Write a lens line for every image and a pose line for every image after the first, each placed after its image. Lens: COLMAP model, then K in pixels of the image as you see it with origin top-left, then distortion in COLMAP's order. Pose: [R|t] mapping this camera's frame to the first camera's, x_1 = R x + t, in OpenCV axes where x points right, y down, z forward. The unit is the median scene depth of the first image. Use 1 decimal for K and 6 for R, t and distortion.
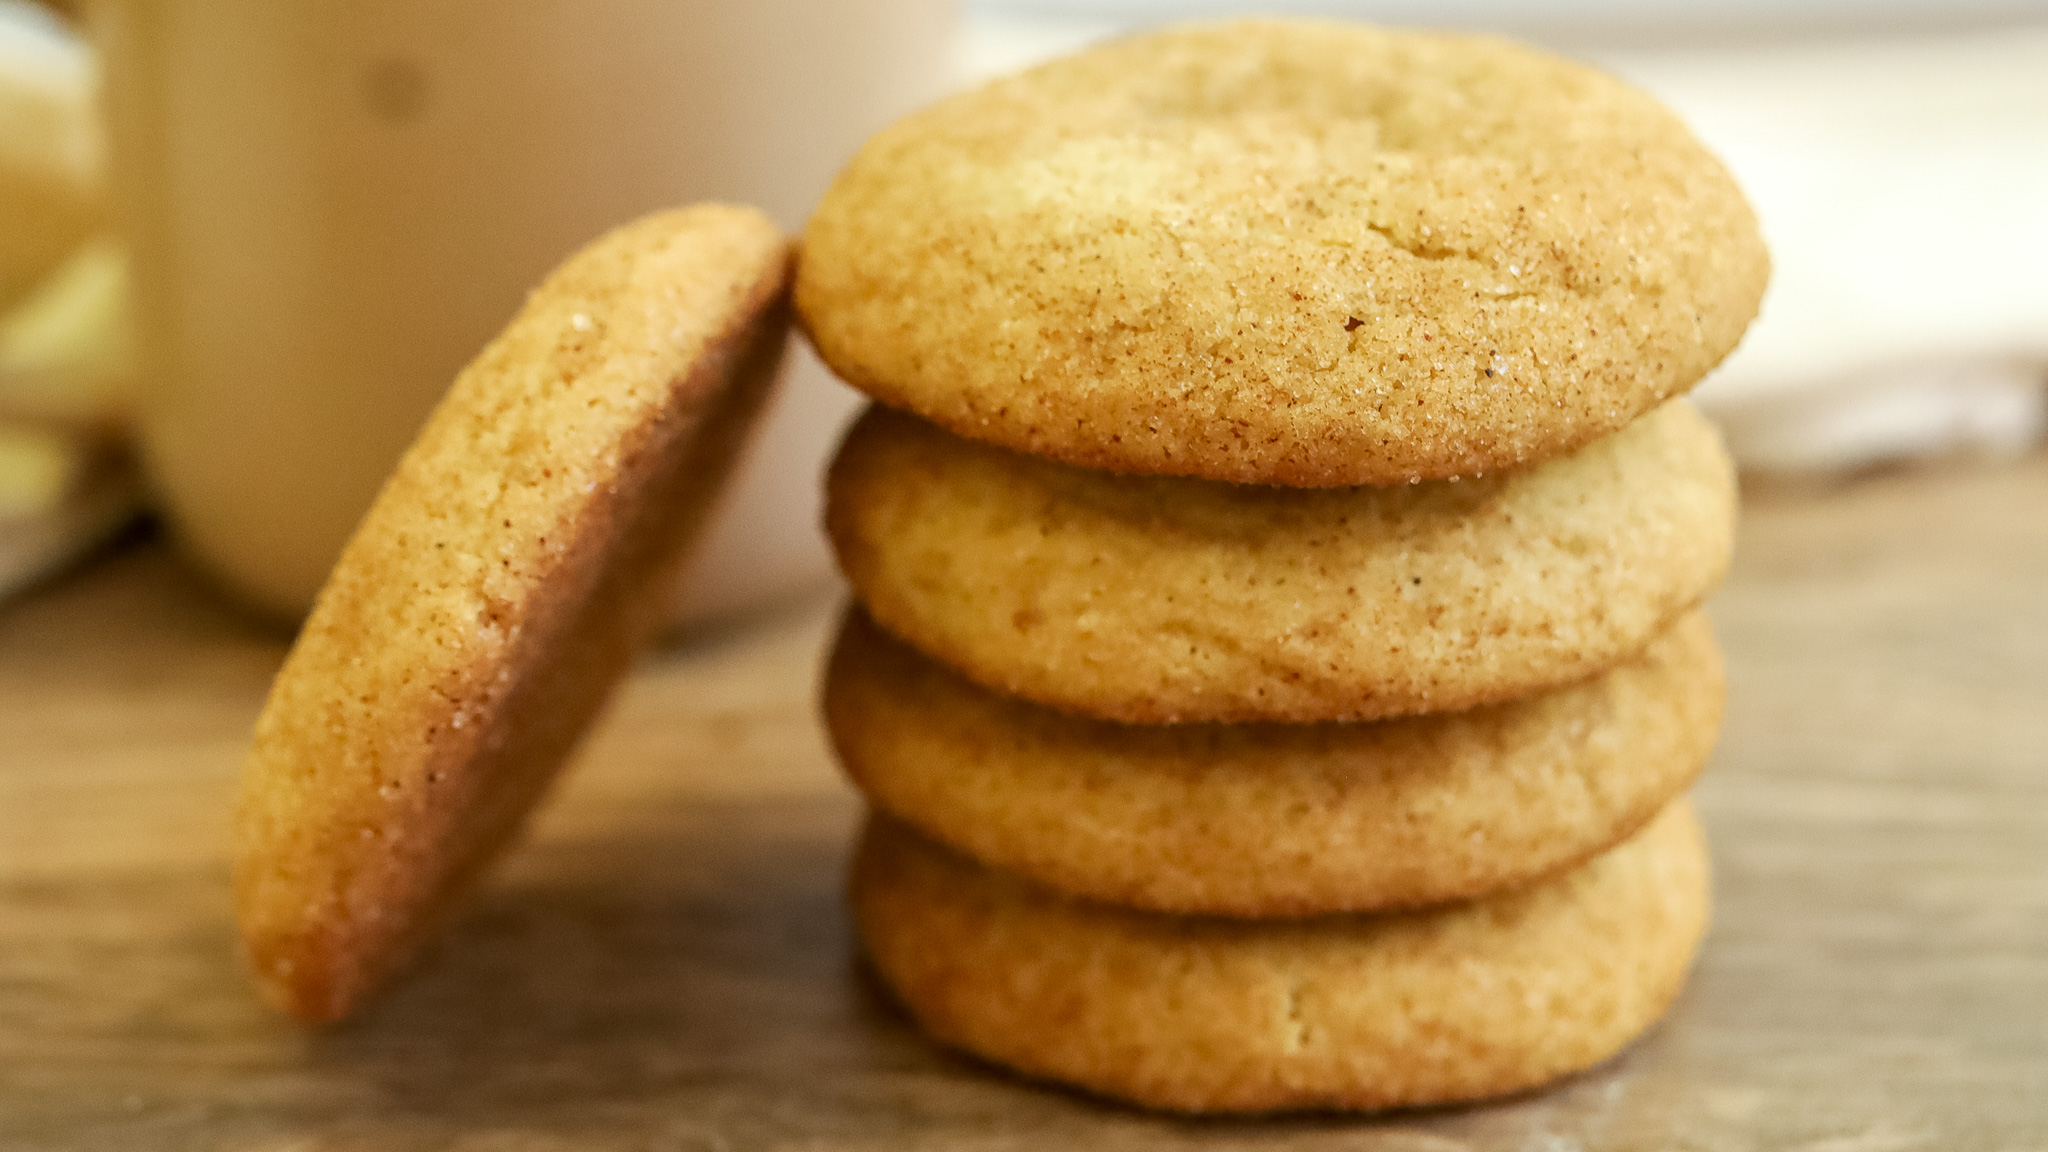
lens RADIAL K [[3637.7, 0, 1012.8], [0, 3637.7, 577.3], [0, 0, 1]] dist [-0.079076, 0.000000]
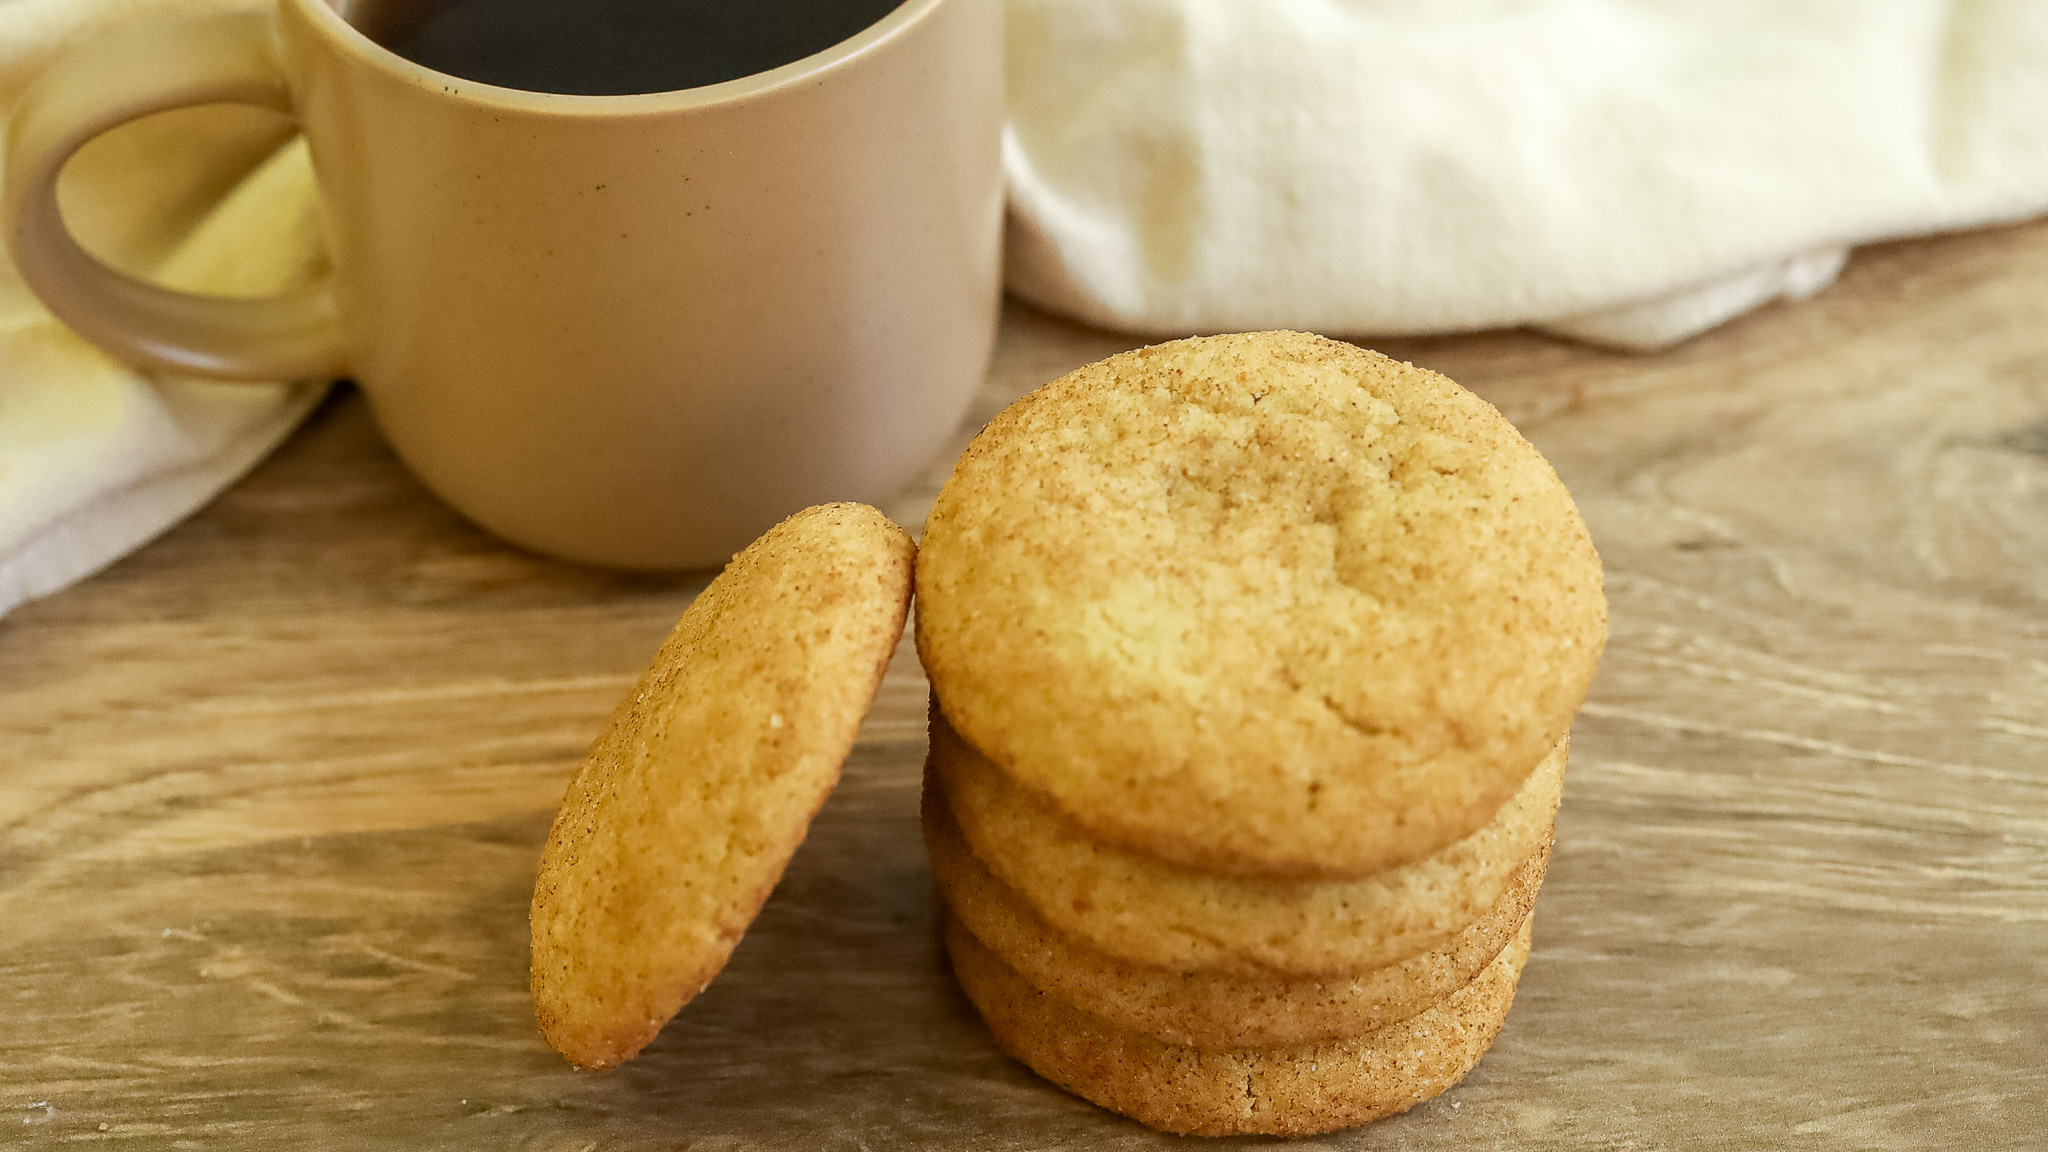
lens RADIAL K [[3637.7, 0, 1031.0], [0, 3637.7, 575.2], [0, 0, 1]] dist [-0.079076, 0.000000]
pose [[0.999148, 0.000328, 0.041276, -0.078911], [-0.017725, 0.906499, 0.421837, -0.743355], [-0.037278, -0.422209, 0.905732, -0.287228]]
